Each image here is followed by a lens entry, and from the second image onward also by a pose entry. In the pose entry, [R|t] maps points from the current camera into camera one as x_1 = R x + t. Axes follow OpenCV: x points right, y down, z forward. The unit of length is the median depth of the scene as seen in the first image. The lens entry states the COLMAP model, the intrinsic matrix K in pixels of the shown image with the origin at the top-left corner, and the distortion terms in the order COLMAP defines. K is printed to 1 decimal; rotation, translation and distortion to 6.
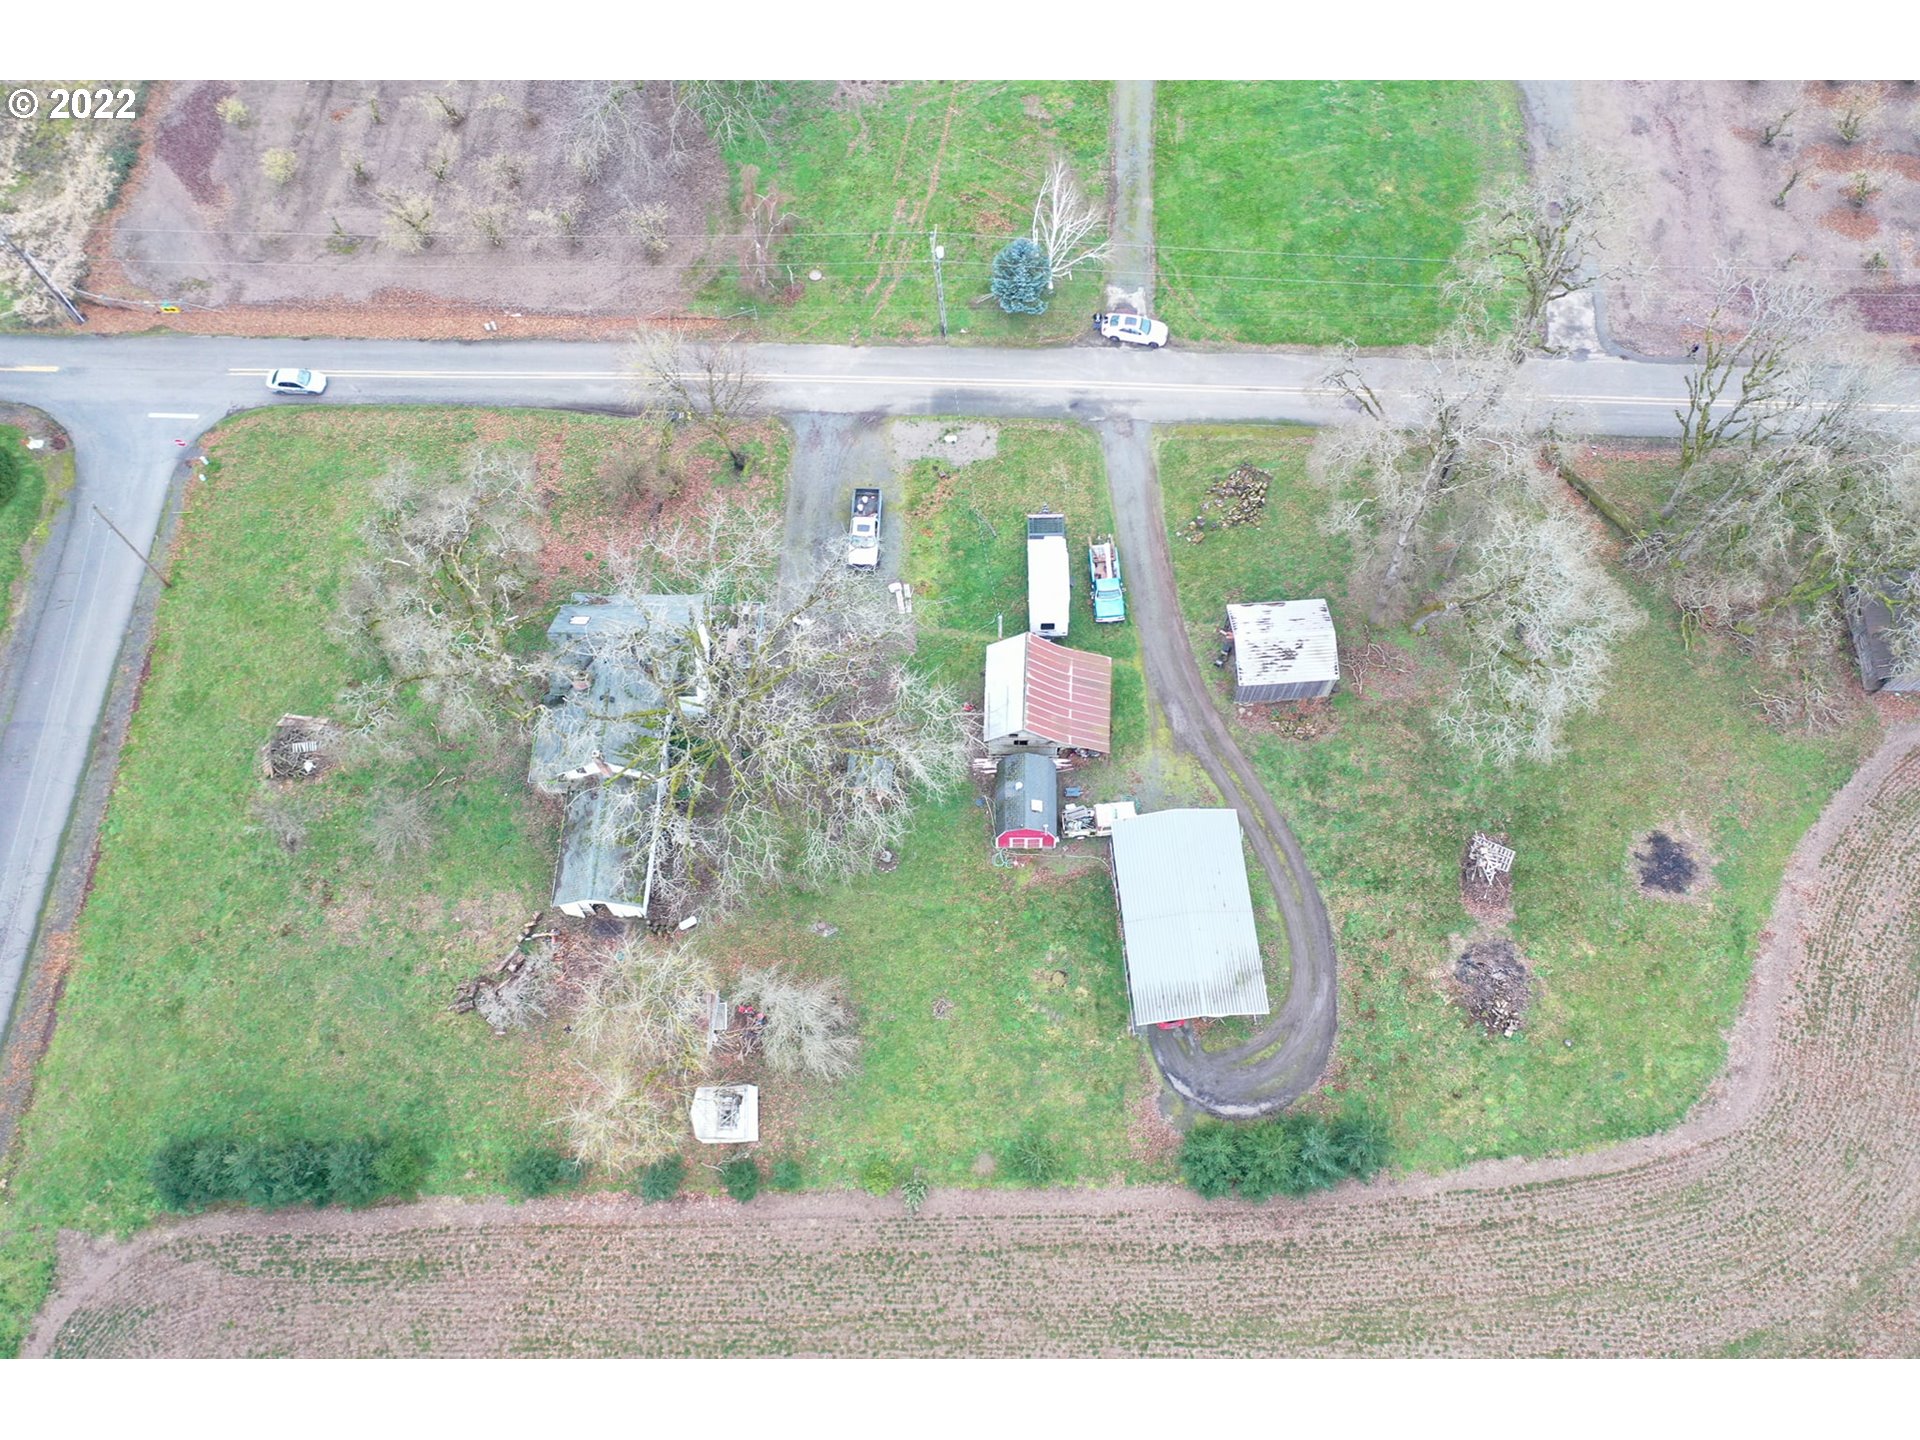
lens RADIAL K [[1499.7, 0, 960.0], [0, 1499.7, 720.0], [0, 0, 1]] dist [-0.009917, 0.010797]
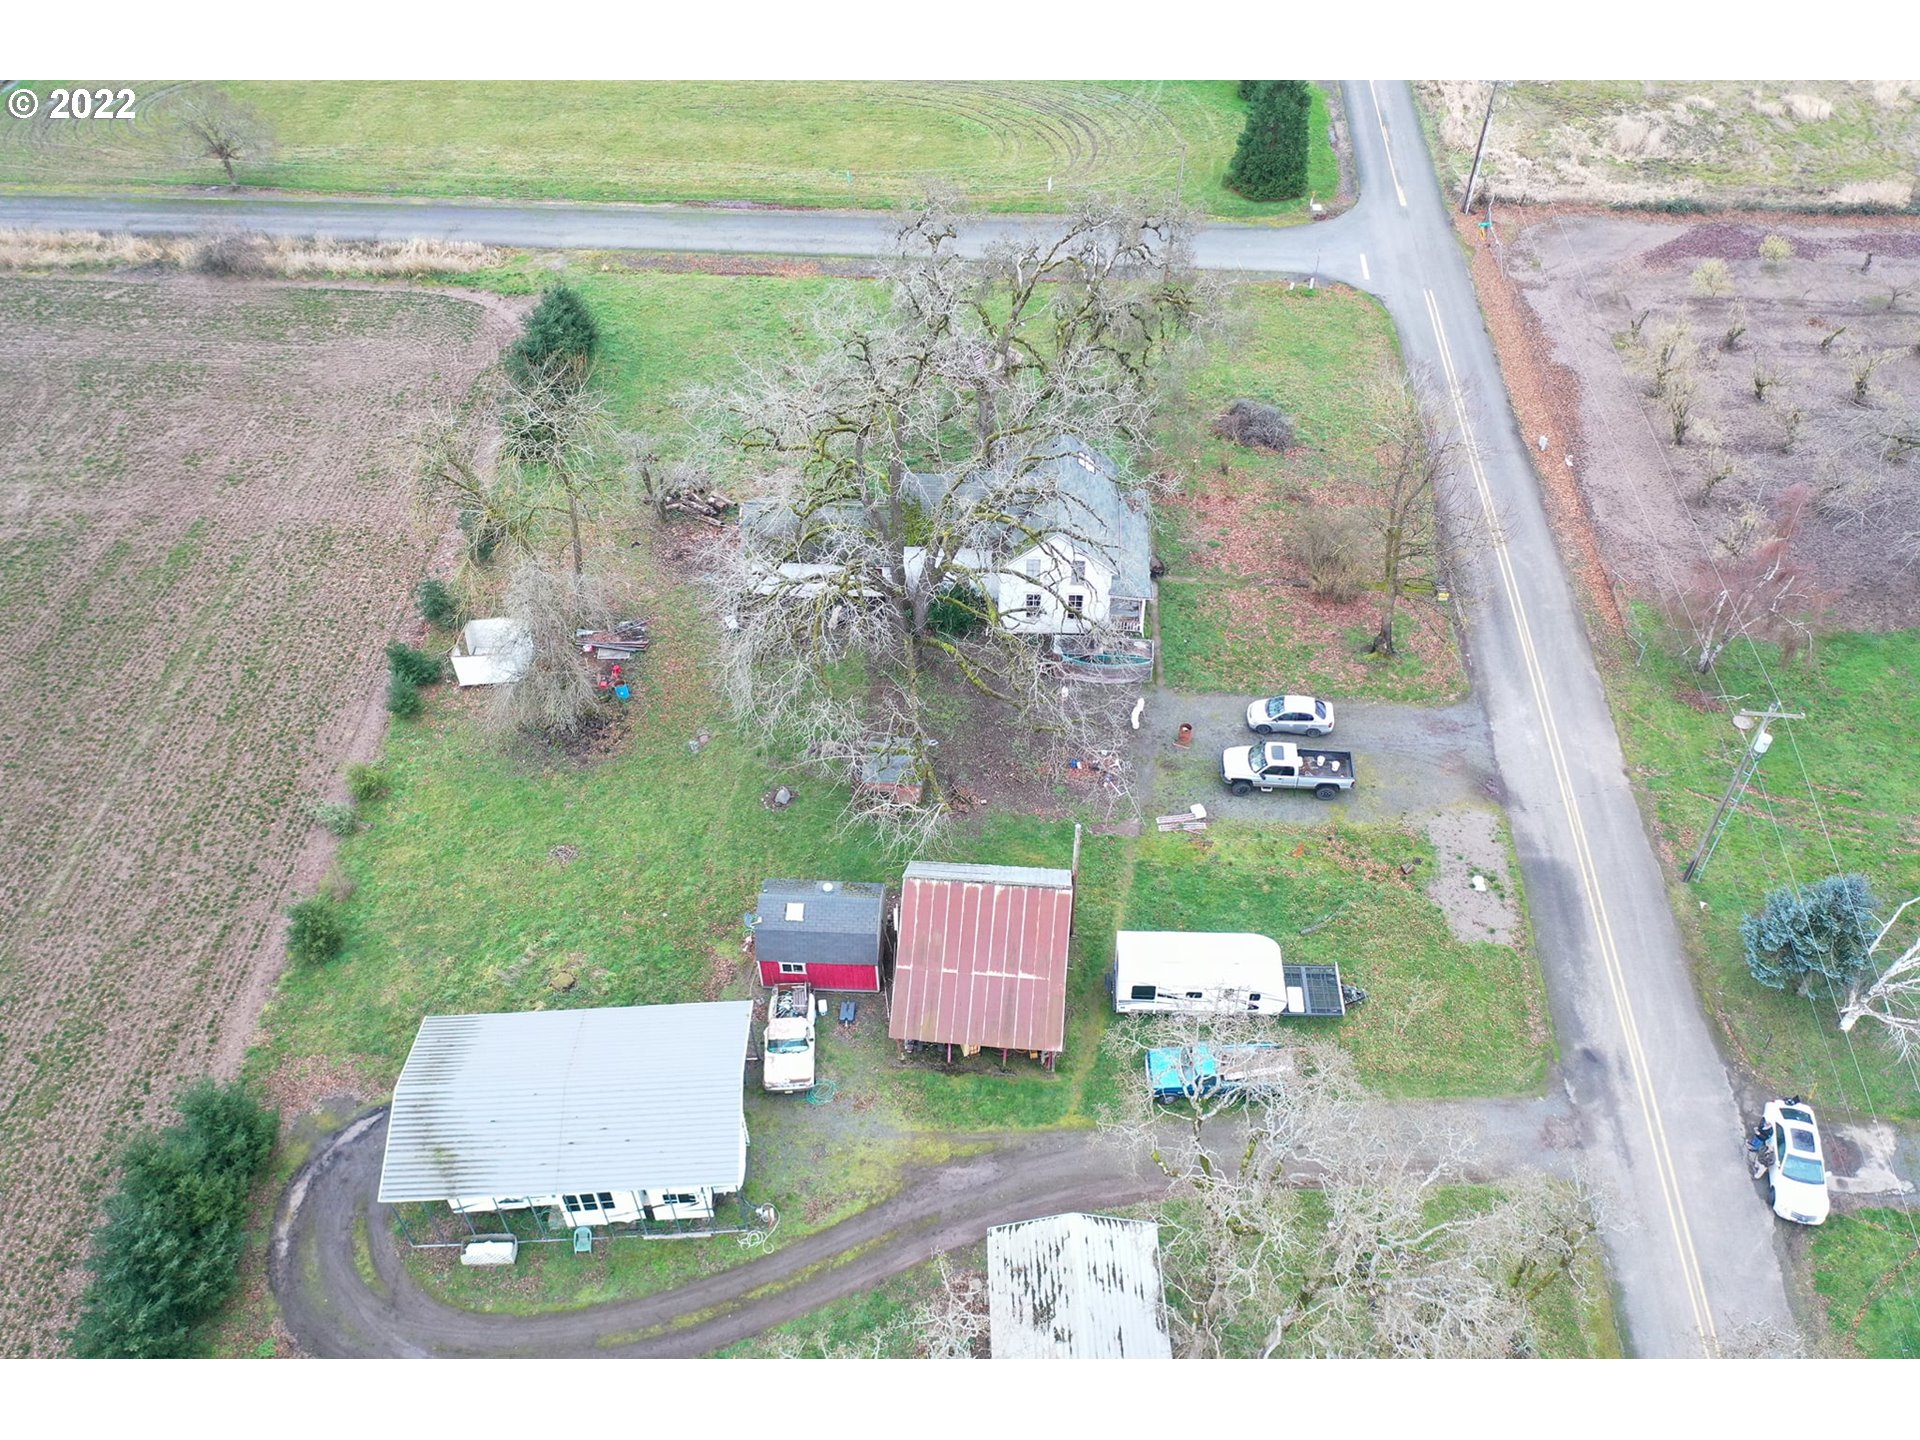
lens RADIAL K [[1481.8, 0, 962.3], [0, 1481.8, 756.7], [0, 0, 1]] dist [0.000163, 0.001941]
pose [[-0.042085, 0.733418, -0.678474, 0.424234], [-0.912394, 0.248515, 0.325234, -0.230191], [0.407144, 0.632723, 0.658707, 0.538124]]
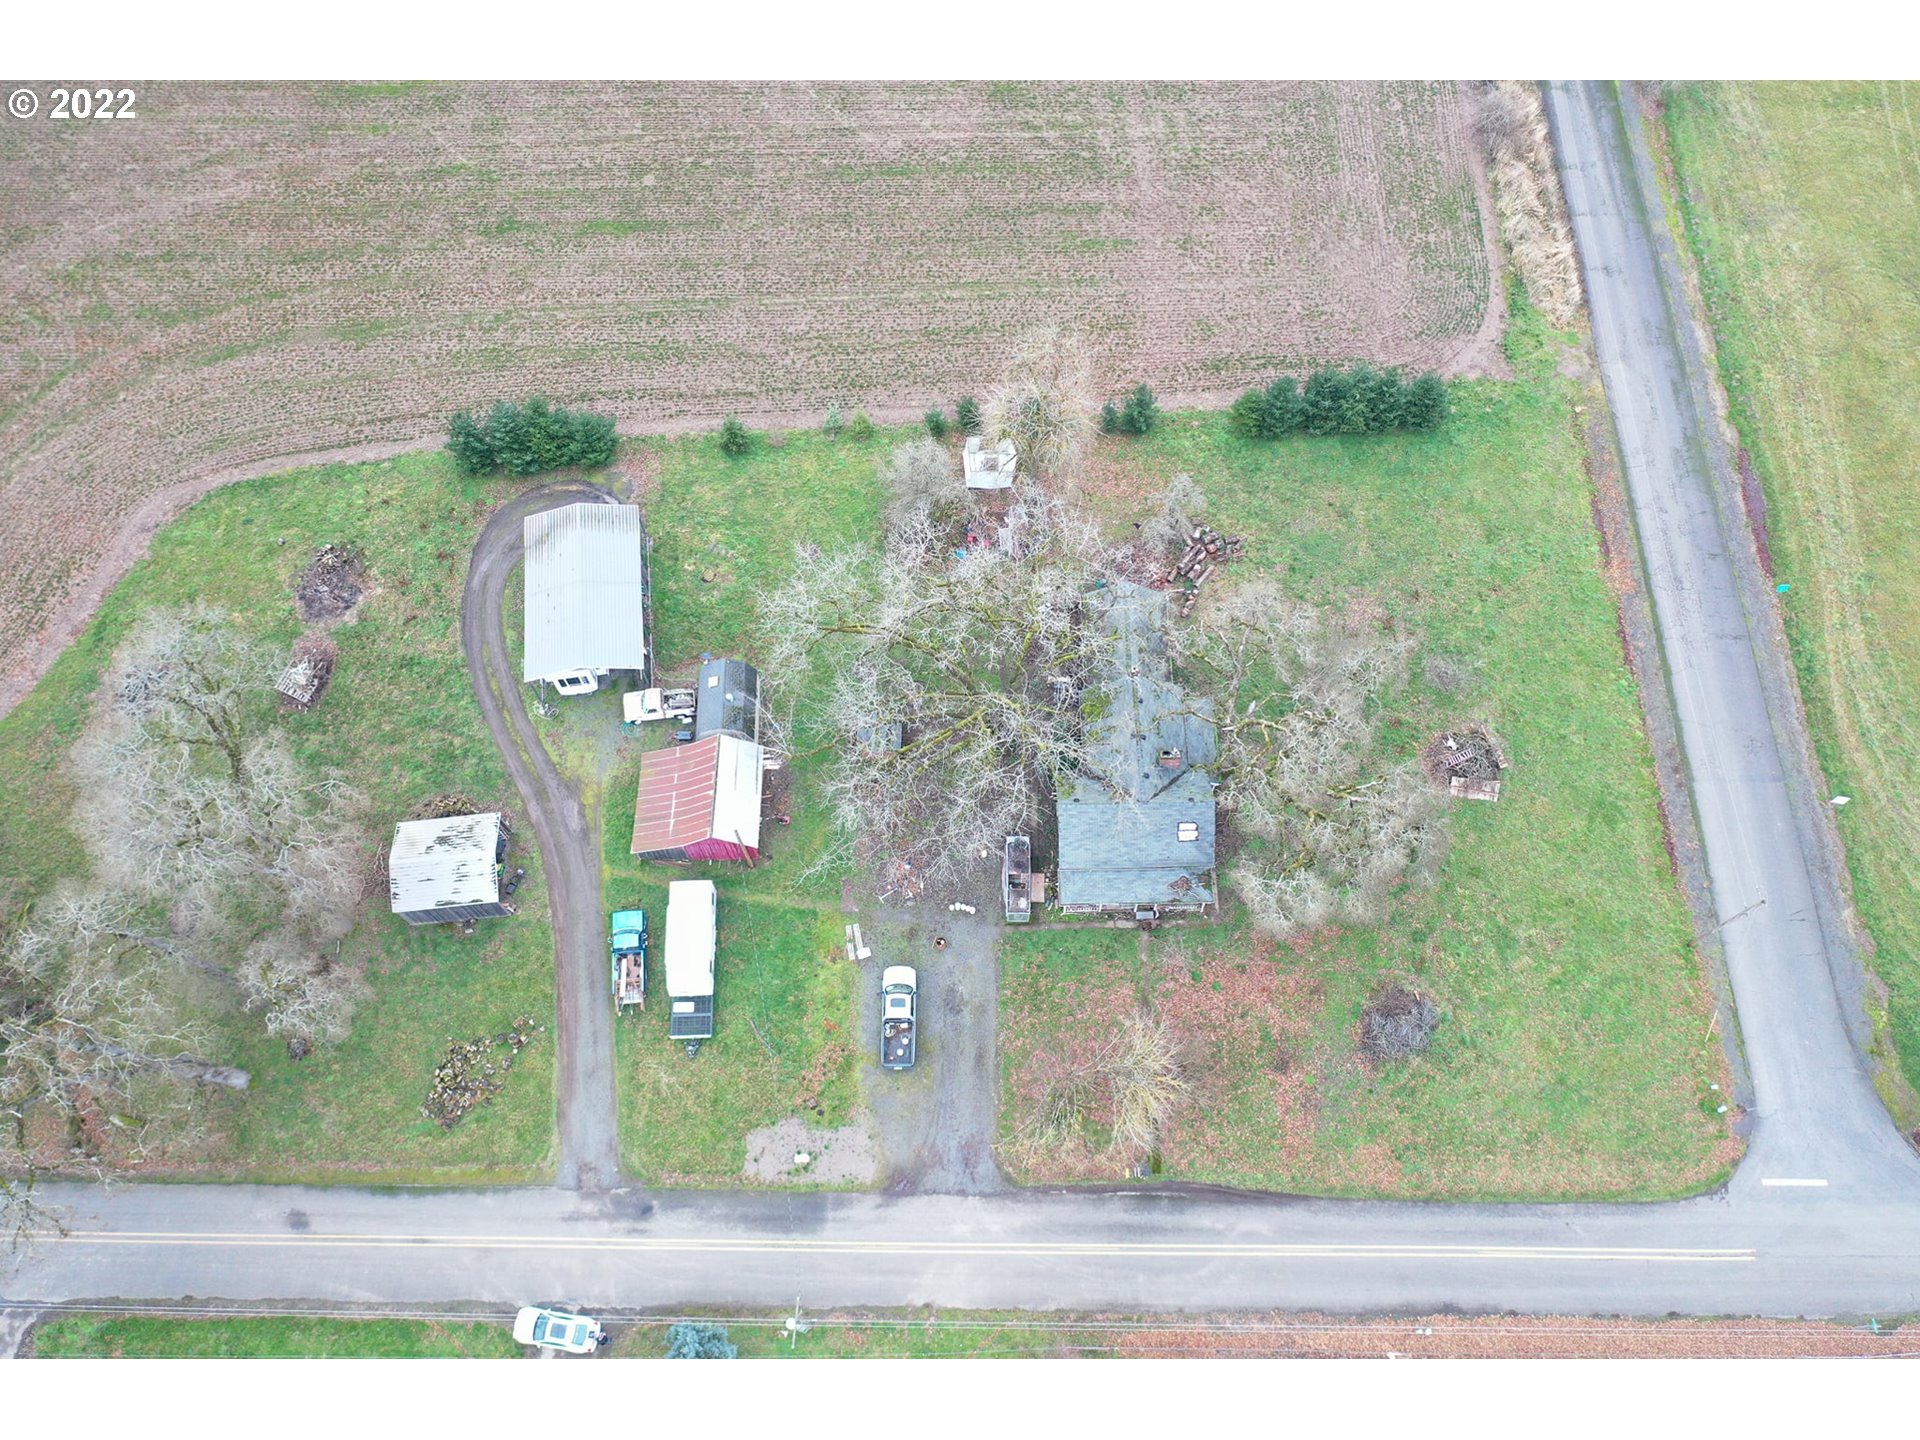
lens RADIAL K [[1486.3, 0, 960.0], [0, 1486.3, 720.0], [0, 0, 1]] dist [-0.003672, 0.005089]
pose [[-0.998613, 0.049317, 0.018425, -0.133151], [-0.019477, -0.671232, 0.740991, -0.704877], [0.048910, 0.739605, 0.671262, 0.321262]]
